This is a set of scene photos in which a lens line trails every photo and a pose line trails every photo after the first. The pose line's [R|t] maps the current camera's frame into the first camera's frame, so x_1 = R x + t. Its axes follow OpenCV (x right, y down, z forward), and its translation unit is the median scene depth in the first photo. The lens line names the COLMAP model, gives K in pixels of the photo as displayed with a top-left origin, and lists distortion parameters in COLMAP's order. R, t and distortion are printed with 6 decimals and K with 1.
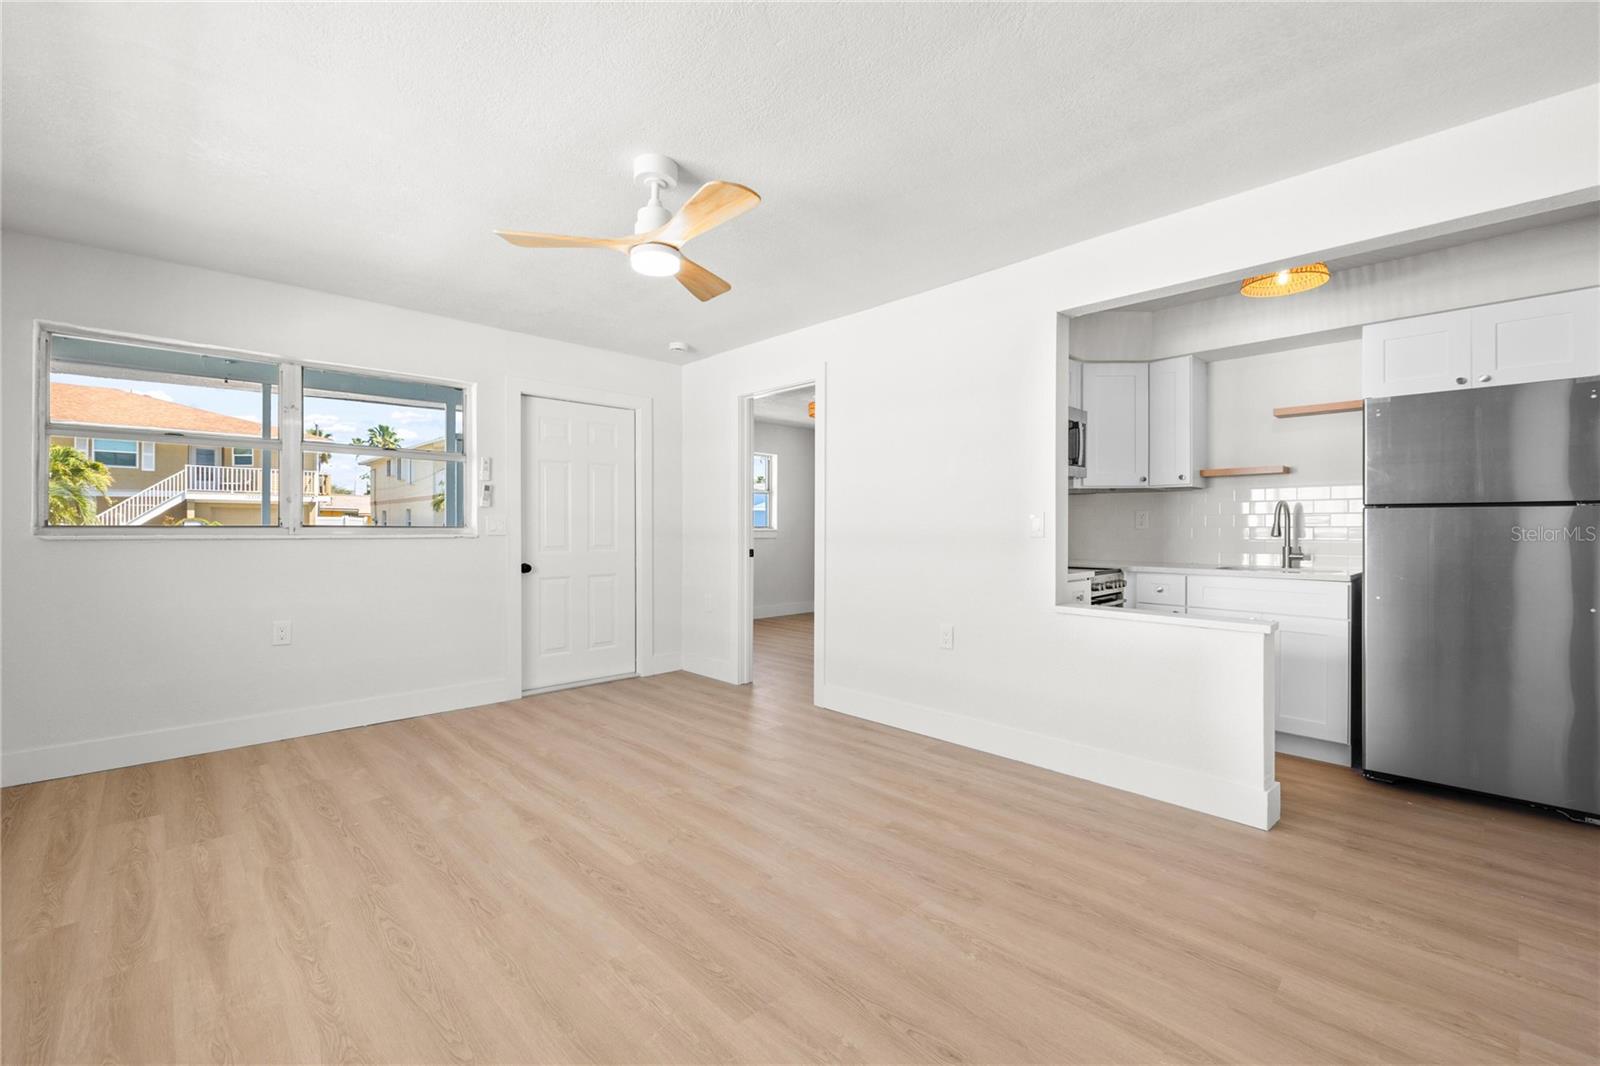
lens RADIAL K [[664.2, 0, 800.0], [0, 664.2, 533.0], [0, 0, 1]] dist [0.000715, -0.000387]
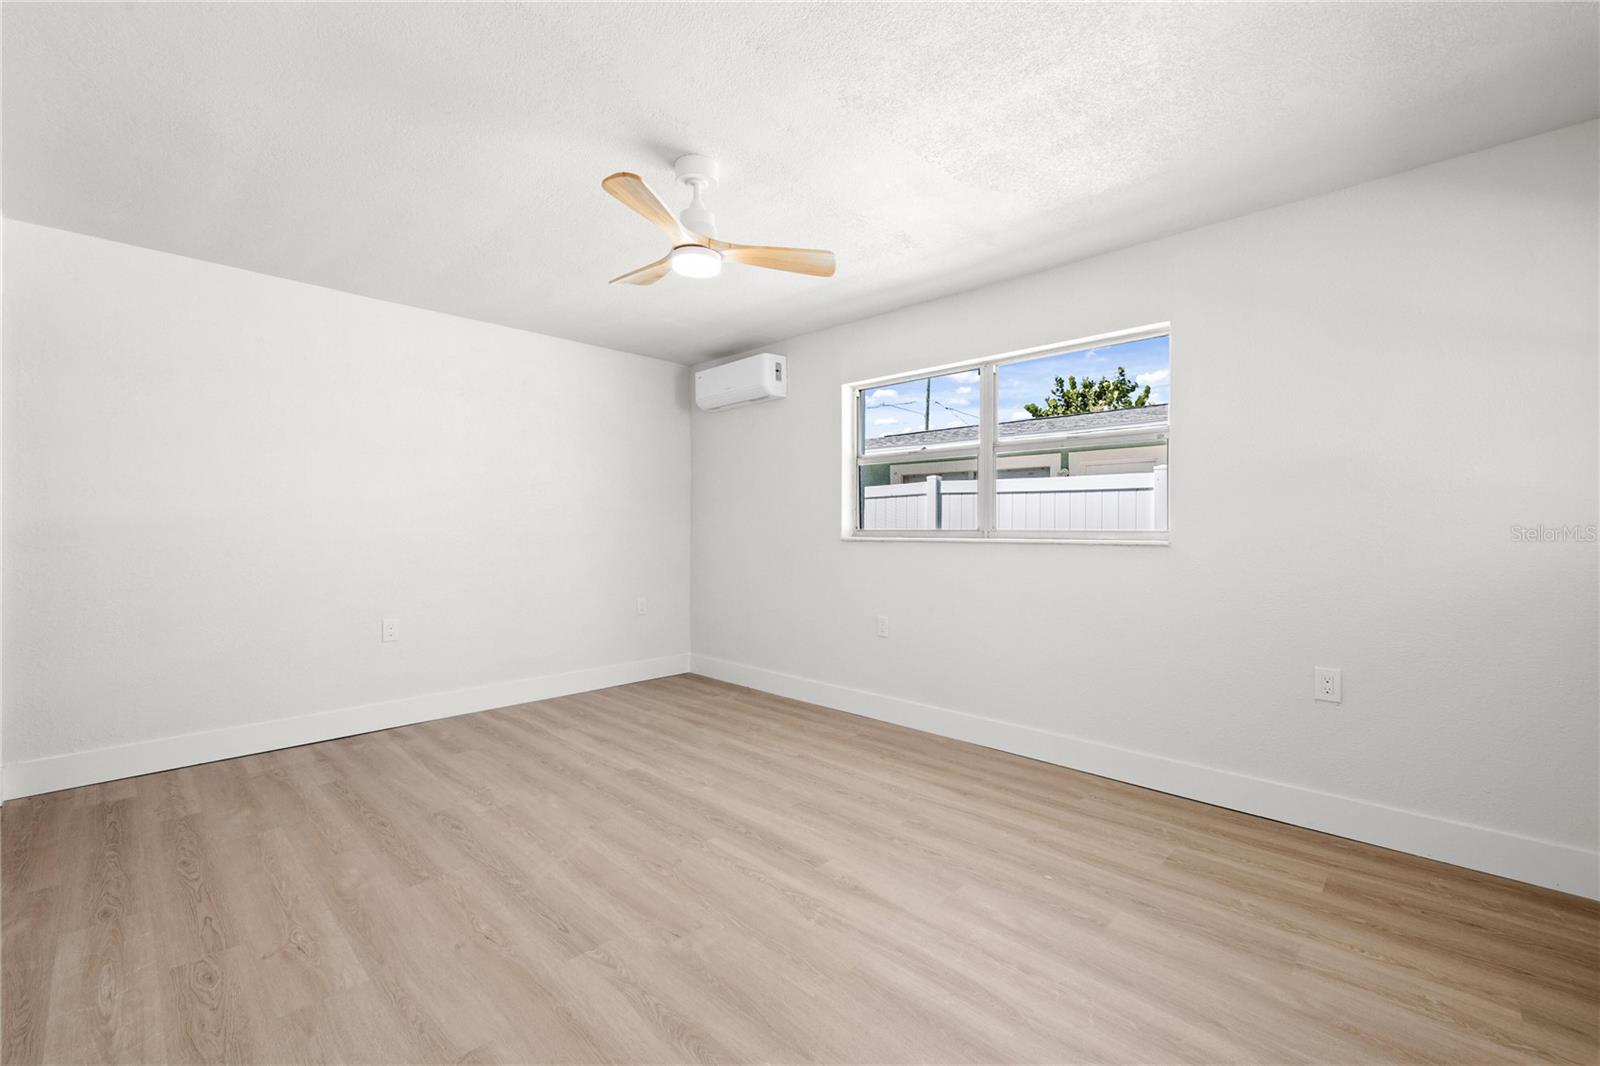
lens RADIAL K [[694.4, 0, 800.0], [0, 694.4, 533.0], [0, 0, 1]] dist [0.001103, 0.000099]
pose [[-0.999610, -0.006236, -0.027236, -0.301150], [-0.006724, 0.999818, 0.017850, -0.019897], [0.027120, 0.018026, -0.999470, 1.773529]]
